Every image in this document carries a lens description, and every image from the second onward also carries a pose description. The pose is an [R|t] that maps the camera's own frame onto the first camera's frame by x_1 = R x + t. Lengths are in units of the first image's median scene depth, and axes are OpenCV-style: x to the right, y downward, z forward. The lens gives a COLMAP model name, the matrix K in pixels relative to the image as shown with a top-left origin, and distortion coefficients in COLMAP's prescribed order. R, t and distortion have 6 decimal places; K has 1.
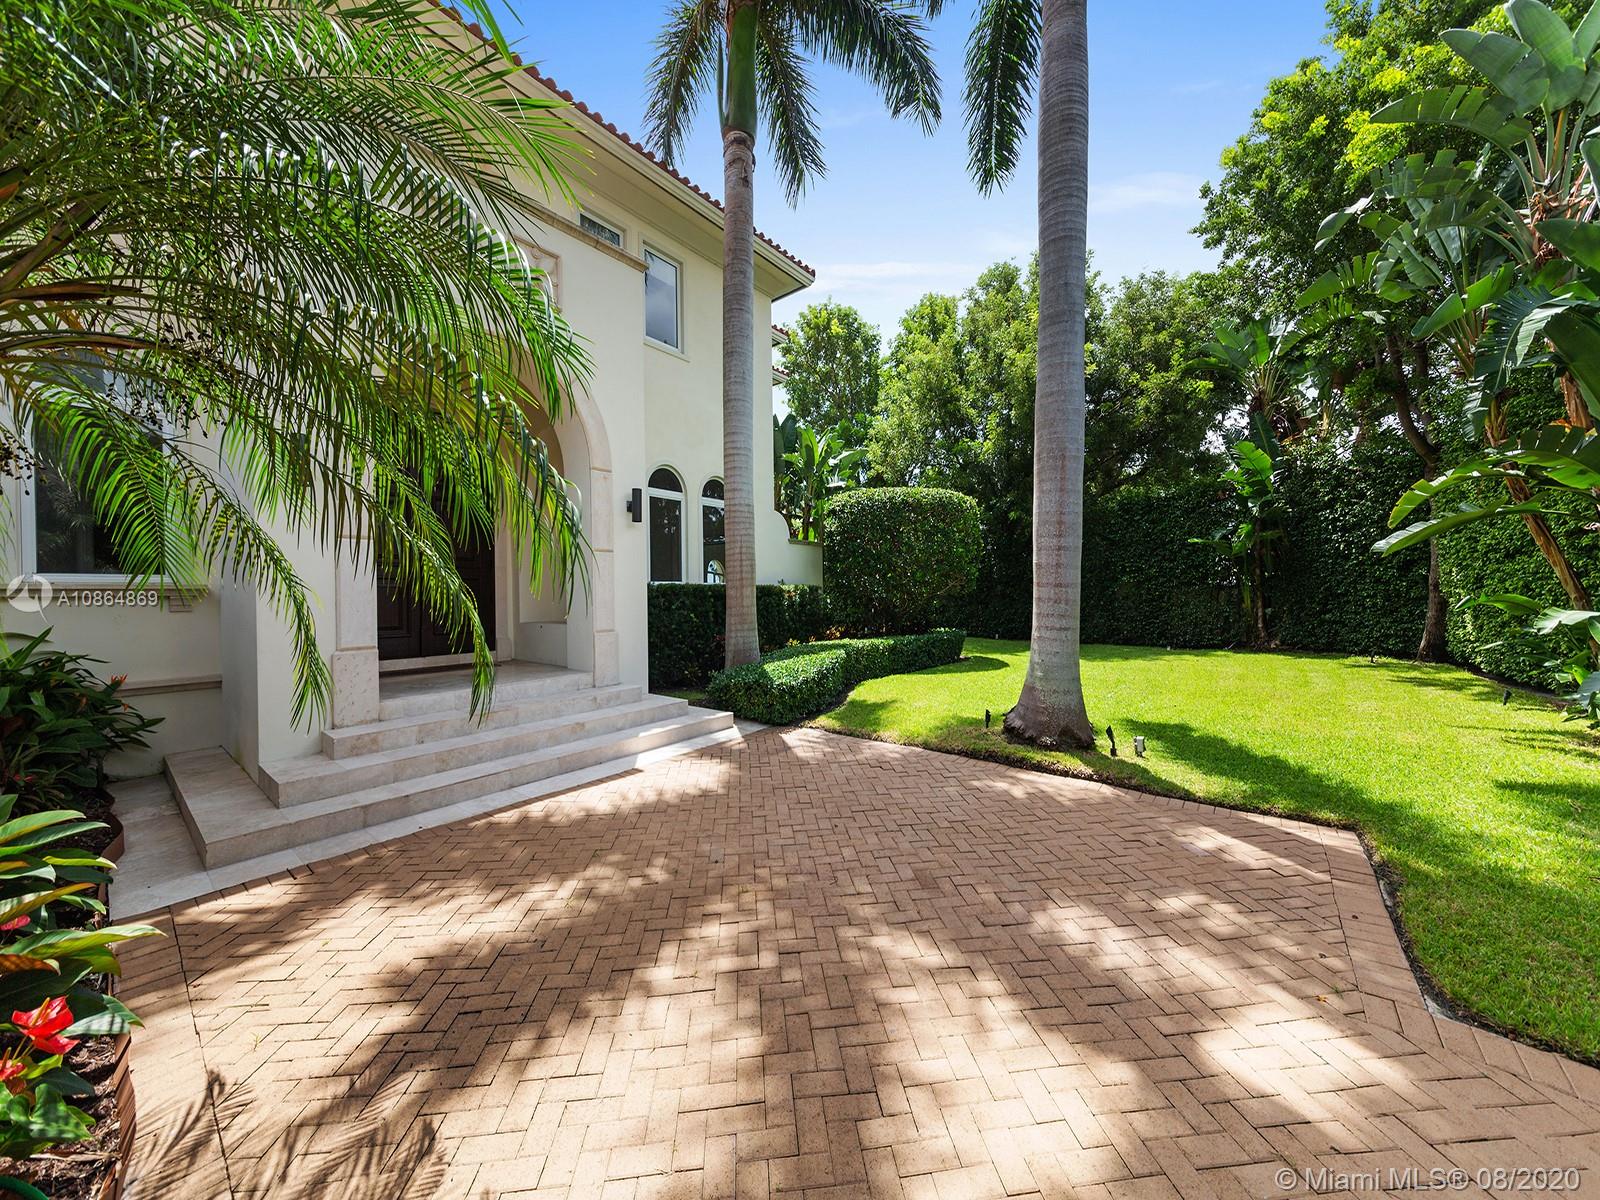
lens RADIAL K [[521.8, 0, 800.0], [0, 521.8, 600.0], [0, 0, 1]] dist [-0.016604, -0.000011]
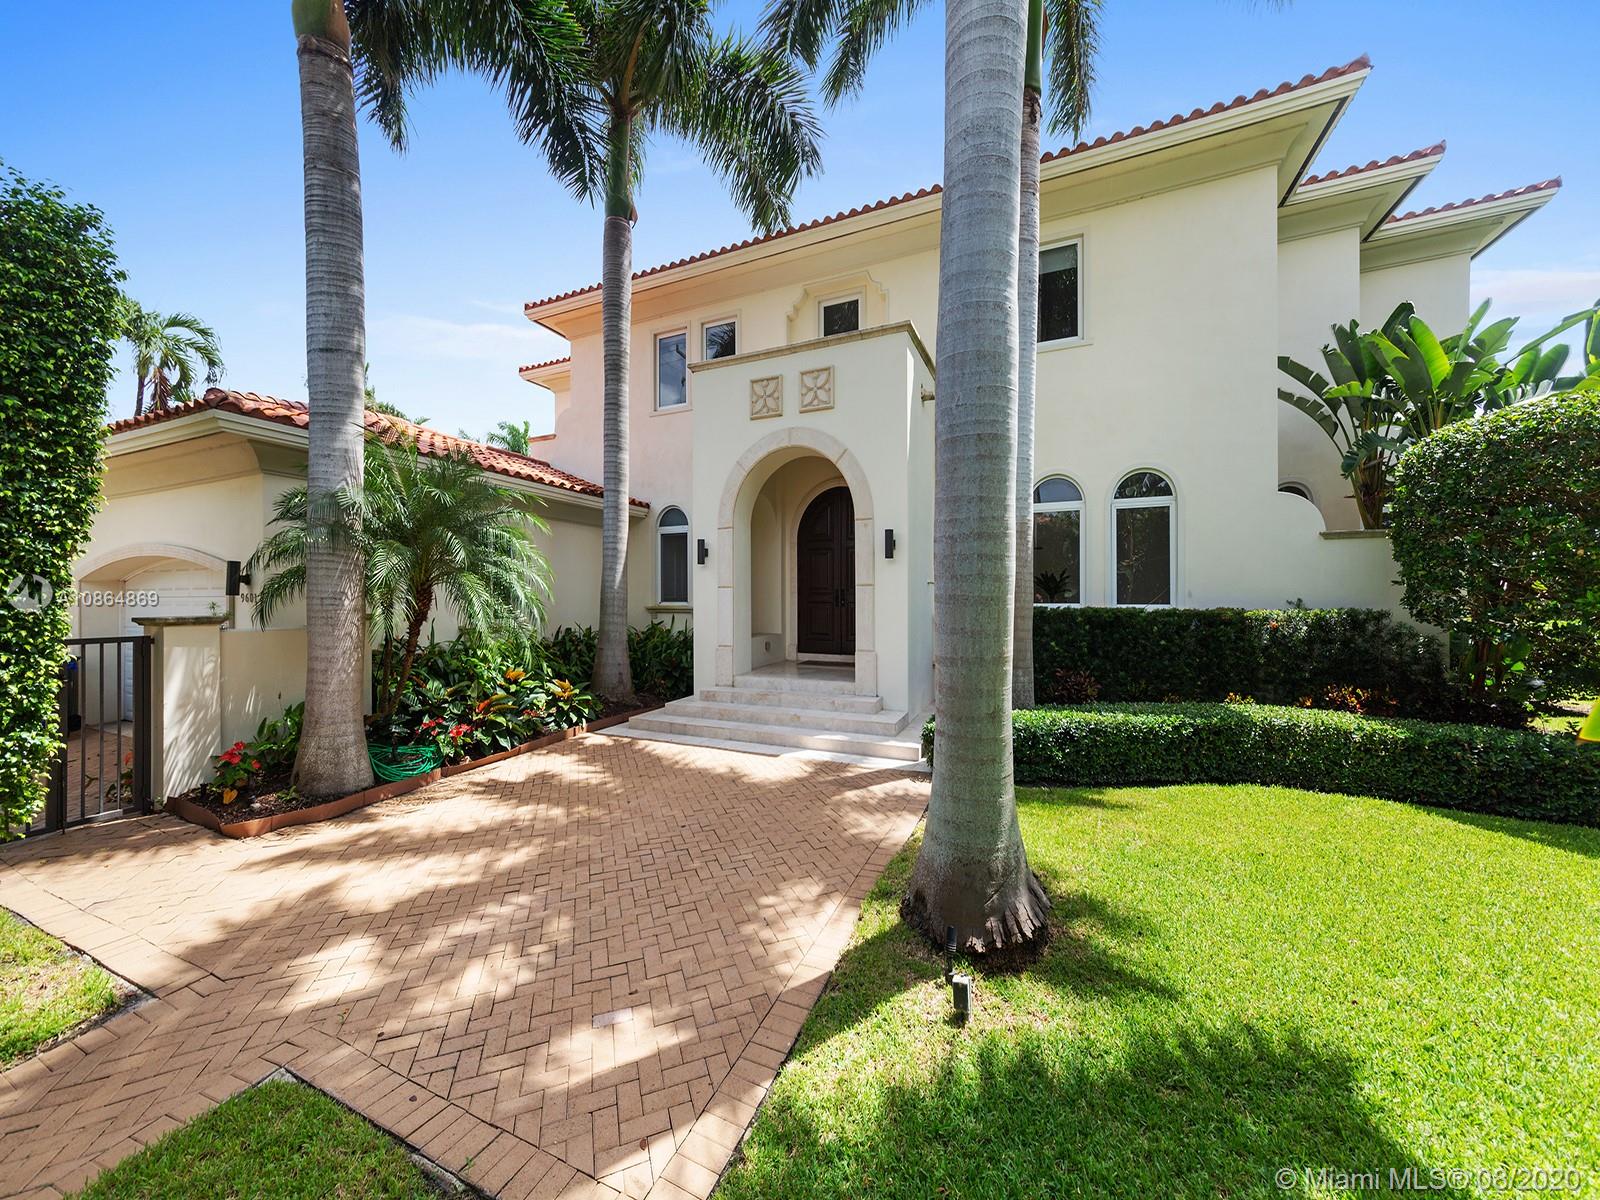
lens RADIAL K [[528.6, 0, 800.0], [0, 528.6, 600.0], [0, 0, 1]] dist [-0.006132, -0.000018]
pose [[0.303169, 0.003225, -0.952931, 1.780567], [-0.010913, 0.999940, -0.000087, -0.145096], [0.952874, 0.010426, 0.303186, 1.132809]]
